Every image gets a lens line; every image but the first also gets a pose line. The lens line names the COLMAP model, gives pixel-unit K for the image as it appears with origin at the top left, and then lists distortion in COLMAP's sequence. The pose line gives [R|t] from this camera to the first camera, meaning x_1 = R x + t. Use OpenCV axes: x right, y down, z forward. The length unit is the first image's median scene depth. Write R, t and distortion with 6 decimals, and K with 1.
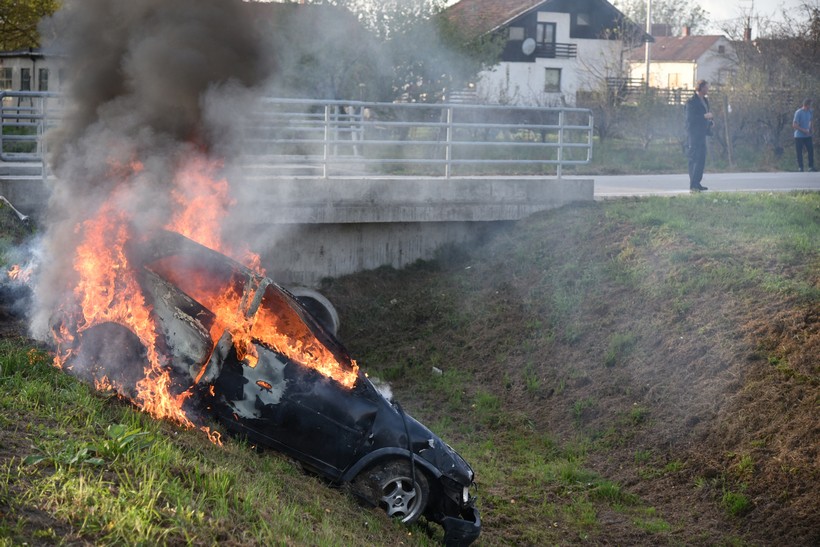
lens RADIAL K [[1793.6, 0, 410.0], [0, 1793.6, 273.5], [0, 0, 1]] dist [0.115105, 0.165058]
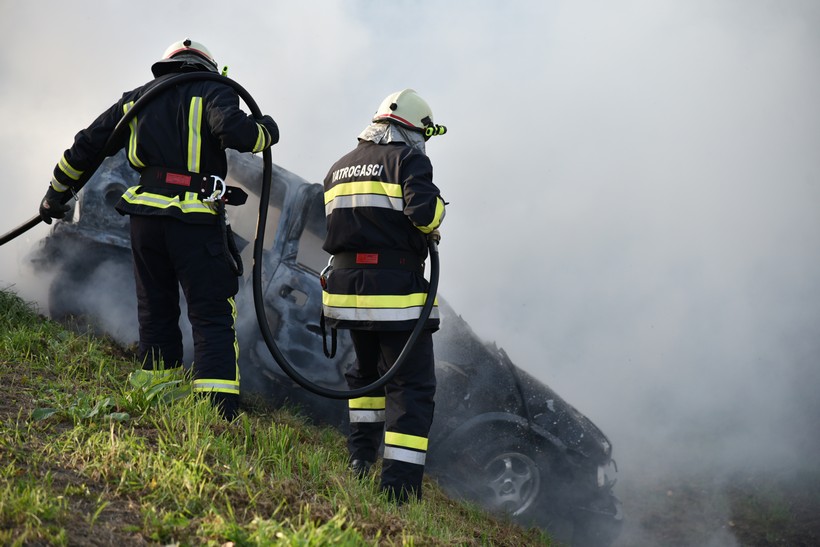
lens RADIAL K [[2794.8, 0, 410.0], [0, 2794.8, 273.5], [0, 0, 1]] dist [-0.070684, 3.083075]
pose [[0.998809, -0.031981, -0.036855, -0.000986], [0.033094, 0.999002, 0.030003, 0.004354], [0.035859, -0.031187, 0.998870, -0.079748]]
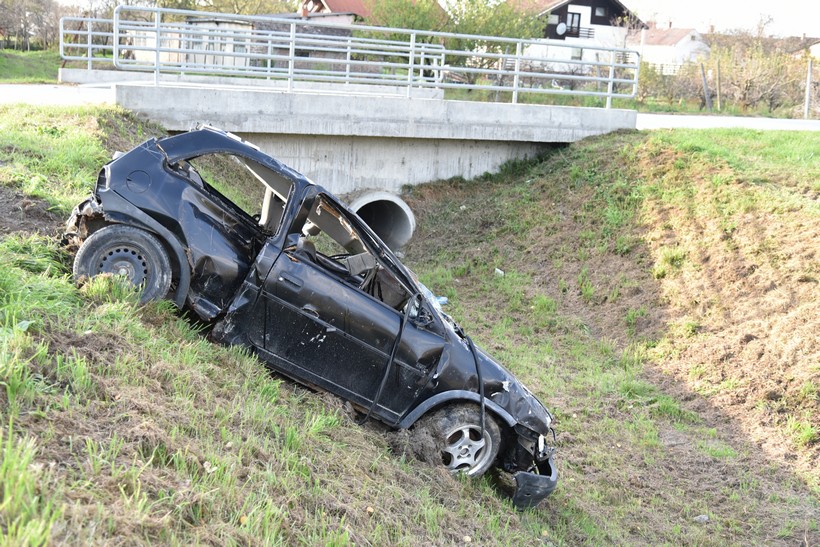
lens RADIAL K [[1219.1, 0, 410.0], [0, 1219.1, 273.5], [0, 0, 1]] dist [-0.035742, 0.060707]
pose [[0.997798, 0.047049, -0.046739, -0.006170], [-0.043417, 0.996169, 0.075907, -0.000507], [0.050131, -0.073710, 0.996019, 0.288636]]
